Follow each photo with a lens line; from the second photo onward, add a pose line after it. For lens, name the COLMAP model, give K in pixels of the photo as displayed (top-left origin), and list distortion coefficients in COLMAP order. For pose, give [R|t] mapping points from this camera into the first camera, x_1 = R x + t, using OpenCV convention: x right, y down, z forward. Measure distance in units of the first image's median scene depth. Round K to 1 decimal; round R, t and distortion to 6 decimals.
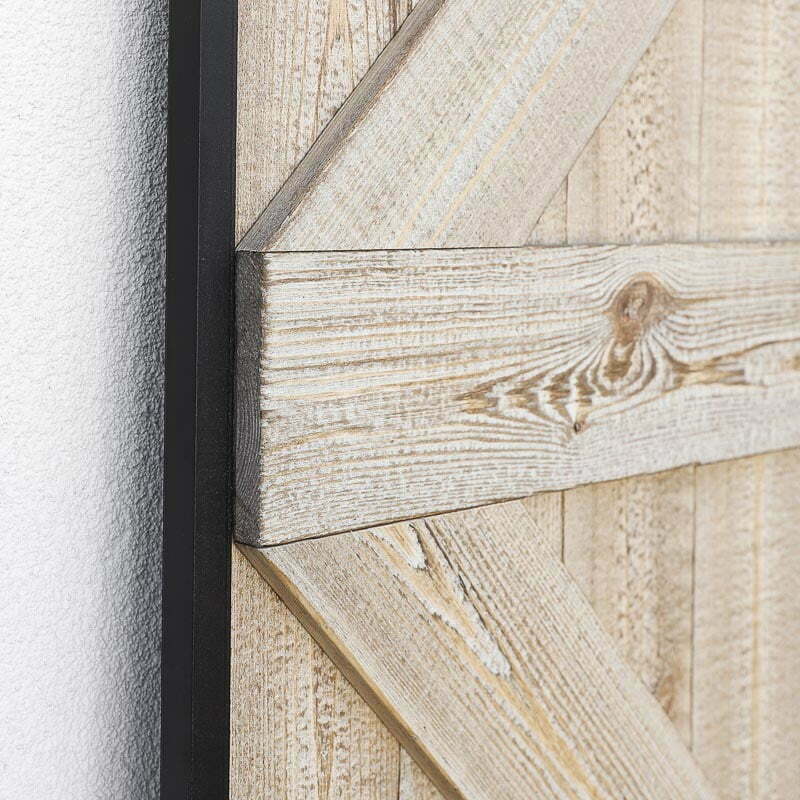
lens RADIAL K [[1792.6, 0, 392.3], [0, 1792.6, 224.1], [0, 0, 1]] dist [-0.056999, 0.000000]
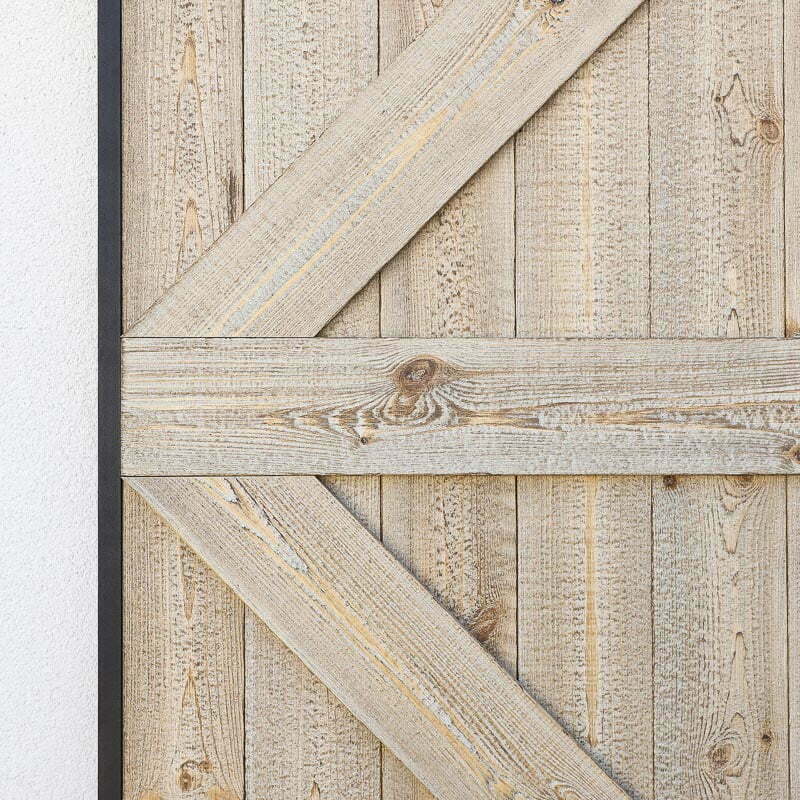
lens RADIAL K [[1792.6, 0, 334.7], [0, 1792.6, 383.5], [0, 0, 1]] dist [-0.056999, 0.000000]
pose [[0.701857, -0.011601, -0.712223, 1.409510], [-0.003834, 0.999791, -0.020063, 0.097441], [0.712308, 0.016812, 0.701666, -0.274831]]
